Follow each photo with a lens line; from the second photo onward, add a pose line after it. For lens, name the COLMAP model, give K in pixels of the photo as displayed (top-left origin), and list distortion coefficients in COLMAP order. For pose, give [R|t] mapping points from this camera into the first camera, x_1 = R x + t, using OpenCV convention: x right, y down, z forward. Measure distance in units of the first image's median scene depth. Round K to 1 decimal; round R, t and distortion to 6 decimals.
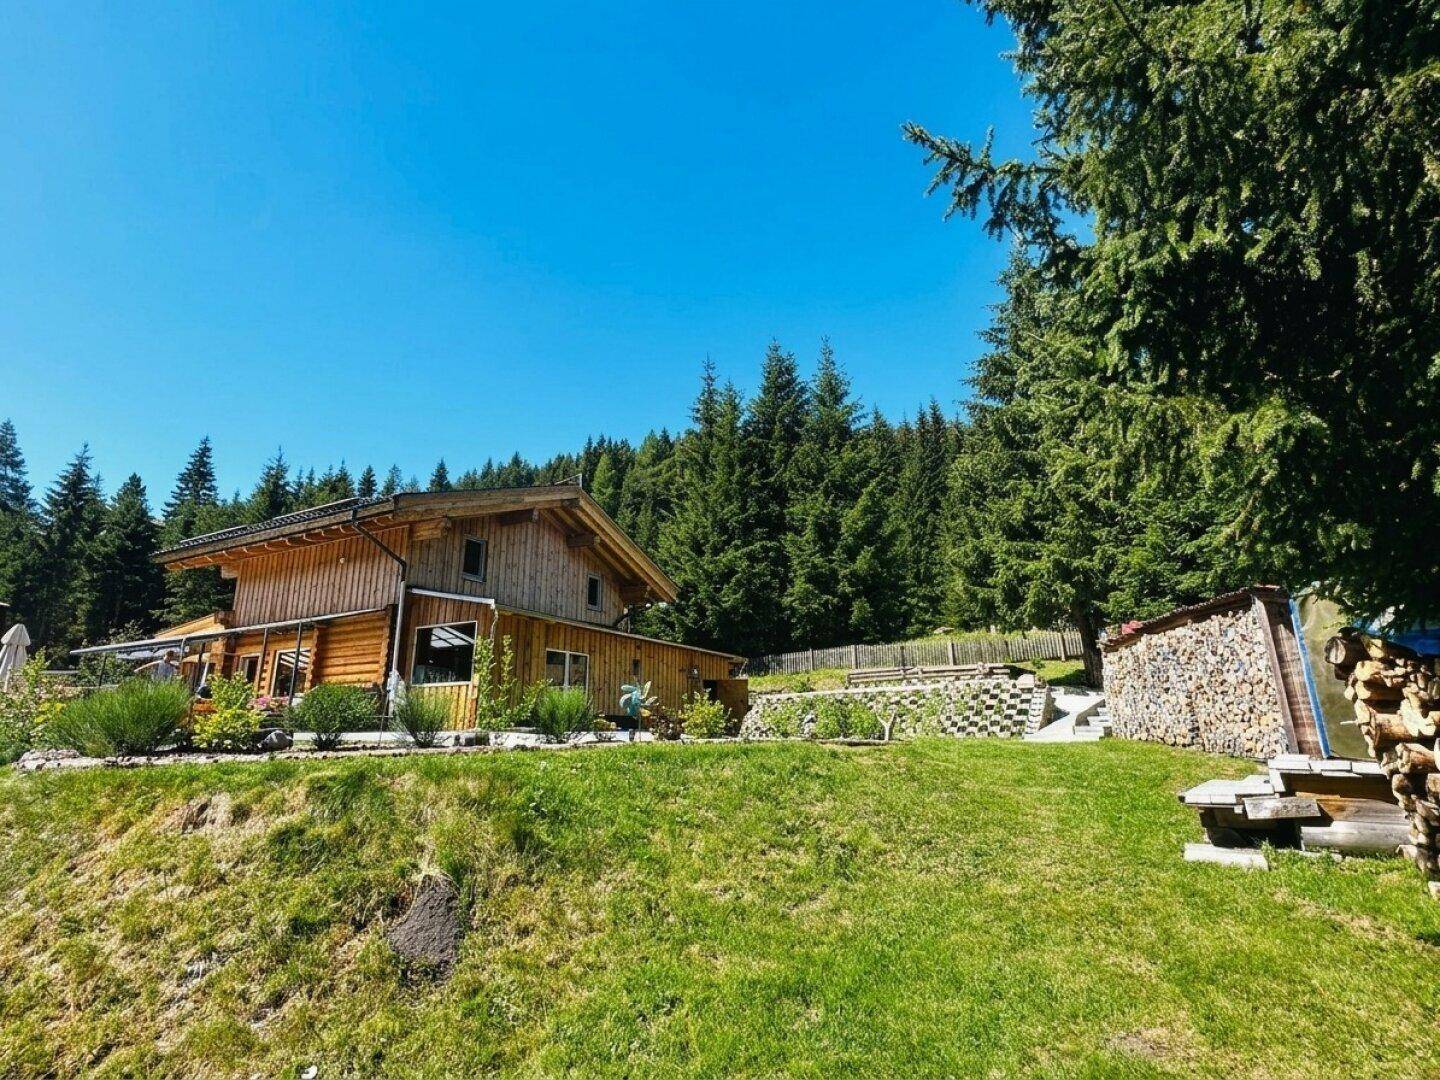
lens RADIAL K [[713.7, 0, 716.2], [0, 713.7, 541.1], [0, 0, 1]] dist [-0.004435, 0.000254]
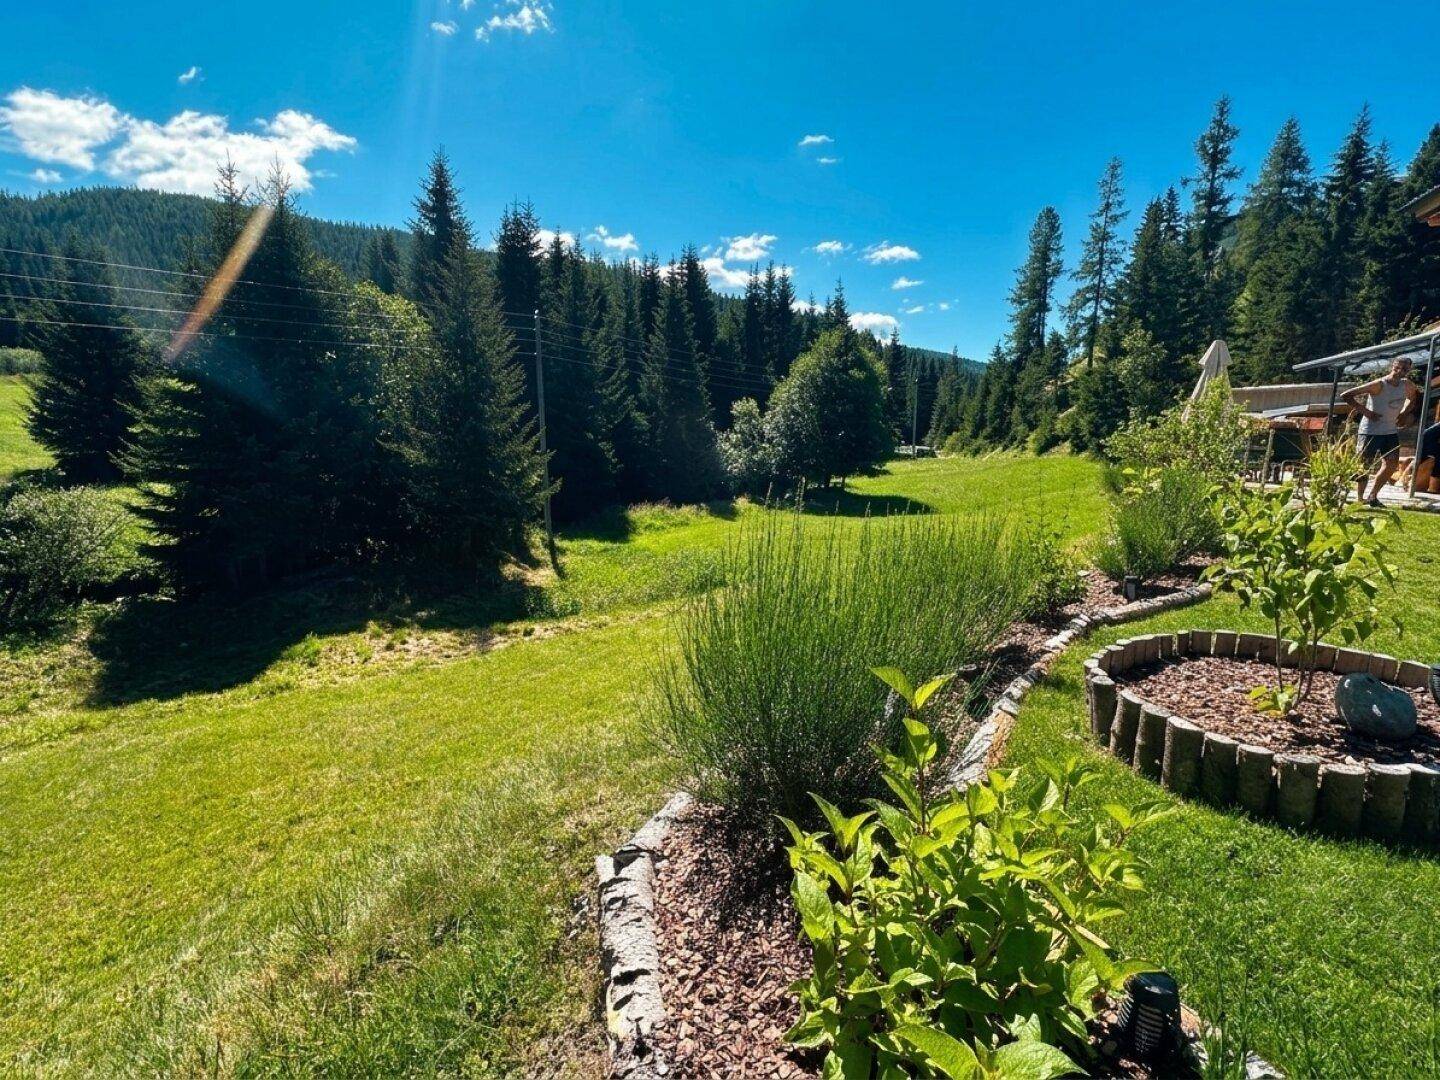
lens RADIAL K [[711.2, 0, 717.9], [0, 711.2, 543.7], [0, 0, 1]] dist [-0.002179, -0.000401]
pose [[0.093058, 0.171591, -0.980763, -0.124685], [0.238721, 0.952461, 0.189290, 0.029673], [0.966619, -0.251744, 0.047672, 0.222300]]
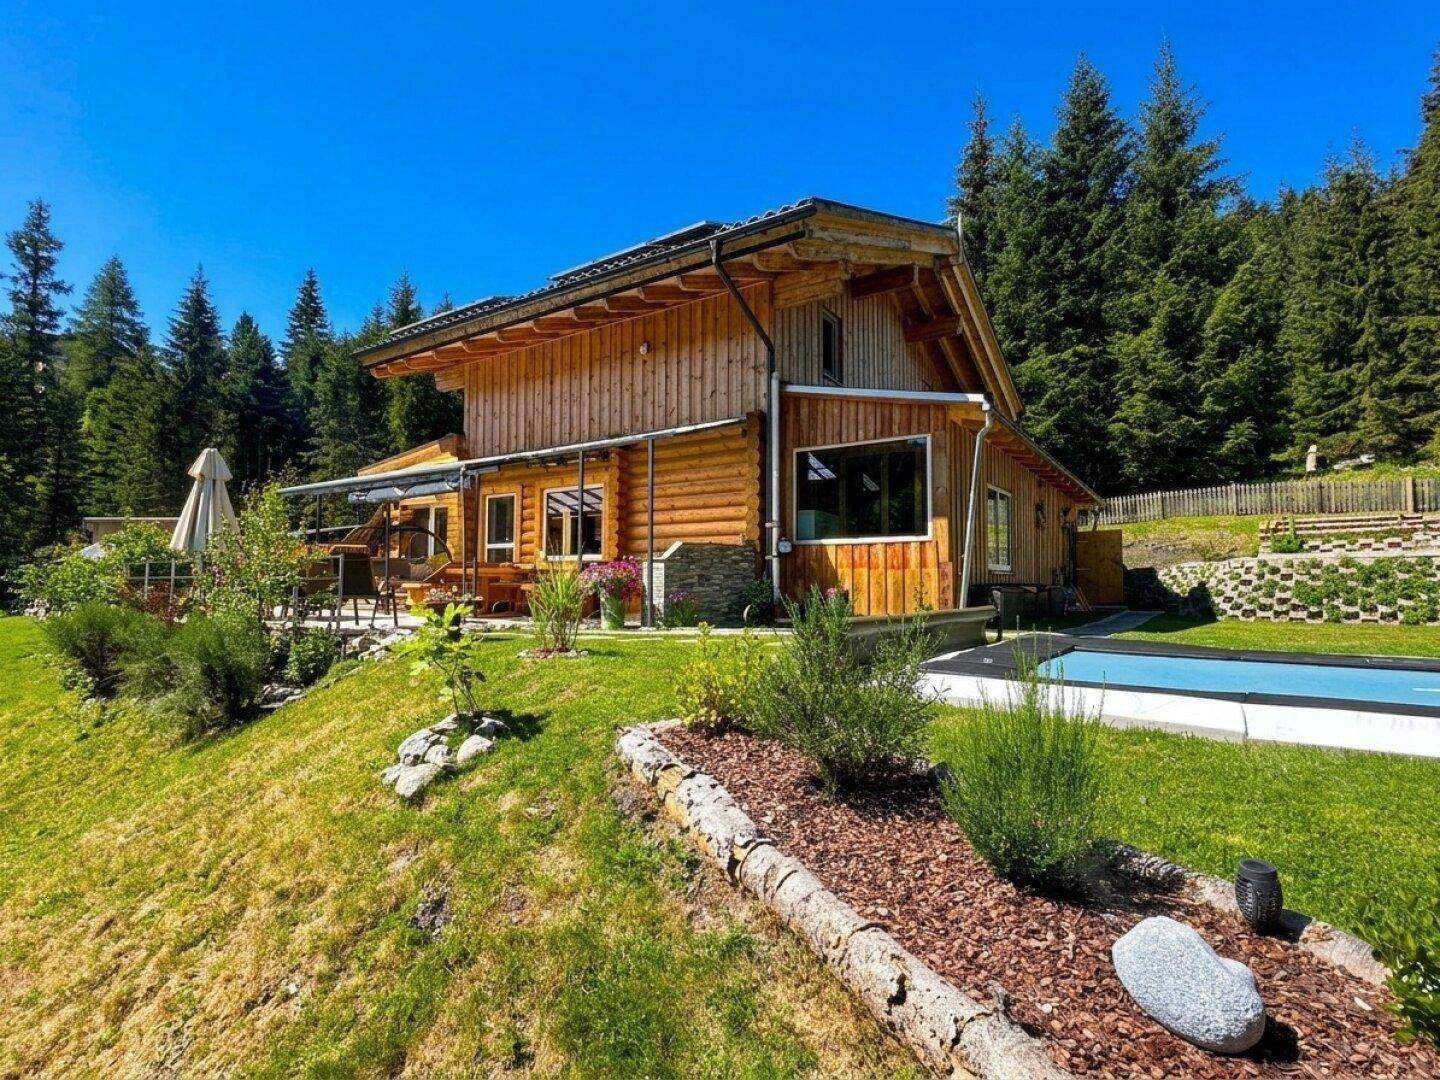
lens RADIAL K [[711.2, 0, 717.9], [0, 711.2, 543.7], [0, 0, 1]] dist [-0.002179, -0.000401]
pose [[0.994491, 0.005846, -0.104659, -0.288315], [0.016738, 0.976776, 0.213610, 0.046094], [0.103477, -0.214185, 0.971297, 0.255504]]
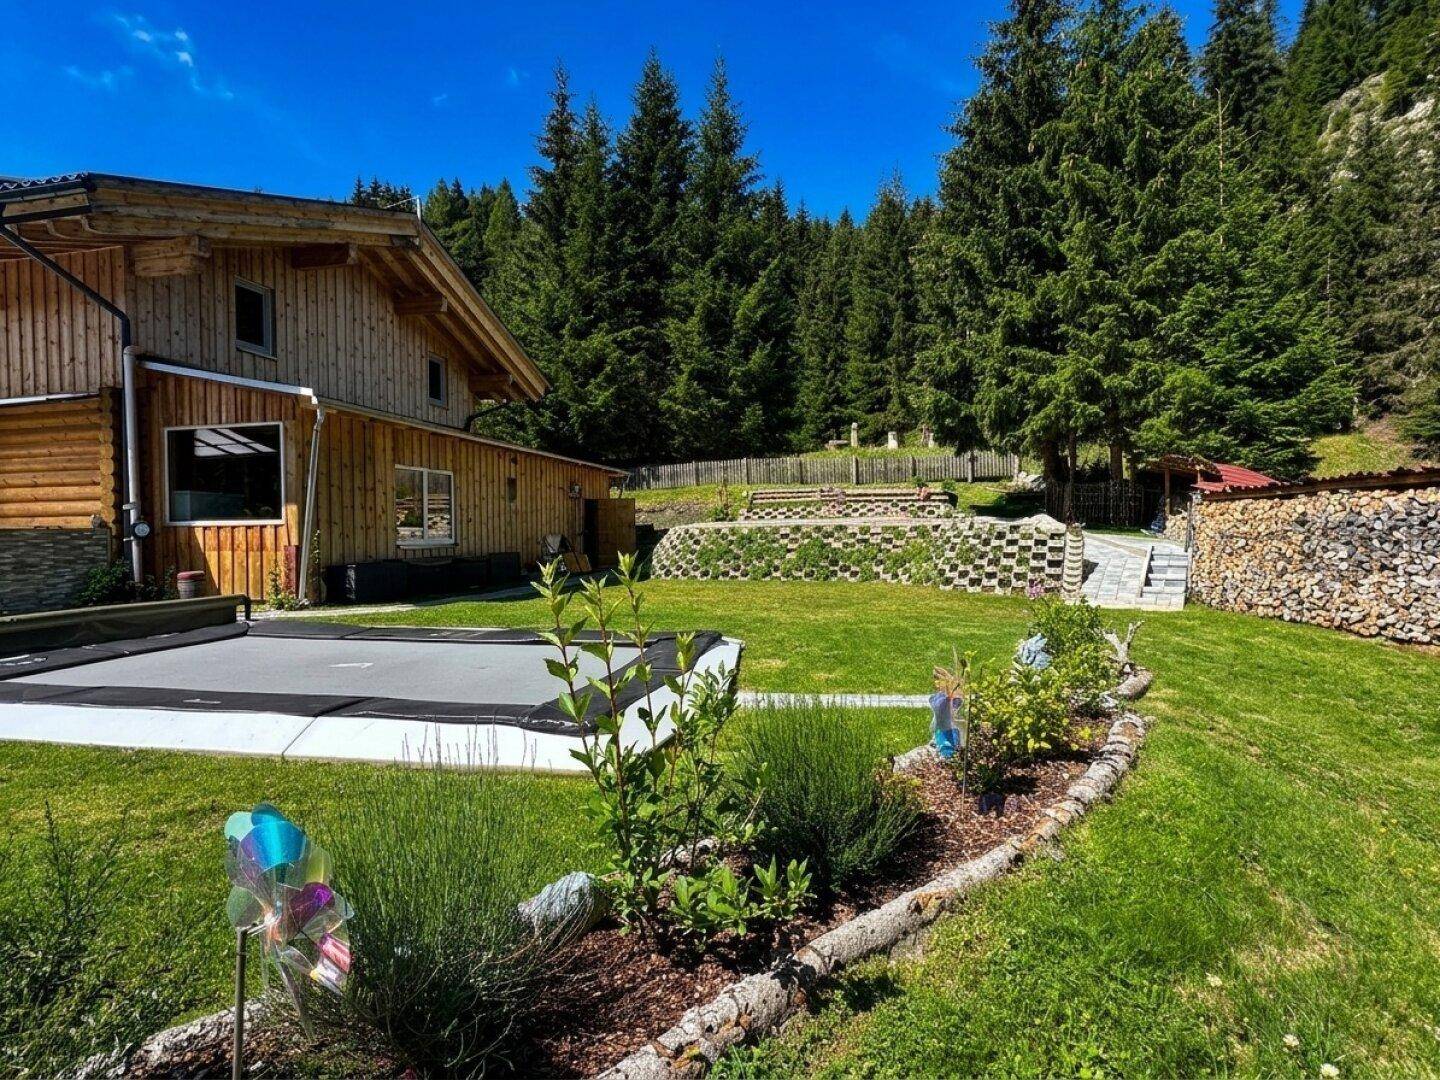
lens RADIAL K [[713.7, 0, 716.2], [0, 713.7, 541.1], [0, 0, 1]] dist [-0.004435, 0.000254]
pose [[0.961092, -0.007573, 0.276126, -0.094825], [-0.069864, 0.960459, 0.269514, 0.012190], [-0.267249, -0.278319, 0.922560, 0.199329]]
